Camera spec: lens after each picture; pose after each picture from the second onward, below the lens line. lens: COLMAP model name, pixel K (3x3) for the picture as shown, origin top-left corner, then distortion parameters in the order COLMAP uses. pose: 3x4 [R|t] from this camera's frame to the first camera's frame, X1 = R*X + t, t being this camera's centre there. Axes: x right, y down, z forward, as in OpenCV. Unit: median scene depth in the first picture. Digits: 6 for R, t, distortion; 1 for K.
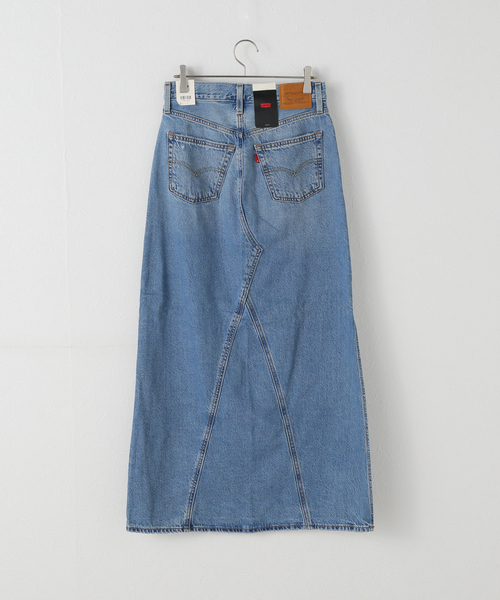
lens RADIAL K [[751.2, 0, 255.4], [0, 751.2, 299.5], [0, 0, 1]] dist [0.025036, 0.000000]
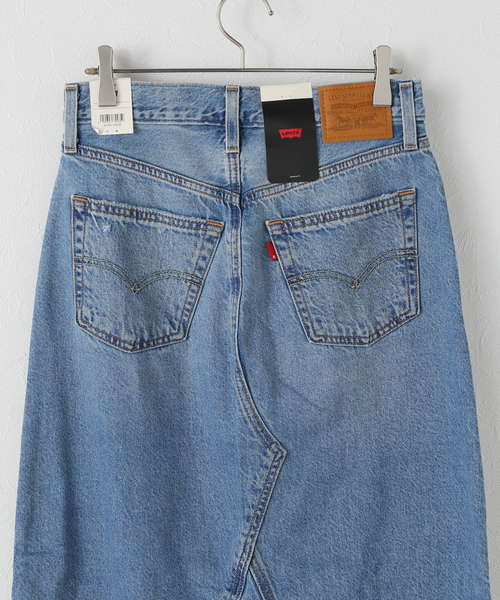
lens RADIAL K [[806.2, 0, 245.5], [0, 806.2, 300.4], [0, 0, 1]] dist [0.009789, 0.000000]
pose [[0.999957, -0.009297, 0.000257, -0.014038], [0.009299, 0.999827, -0.016084, -0.149936], [-0.000107, 0.016086, 0.999871, 0.517317]]
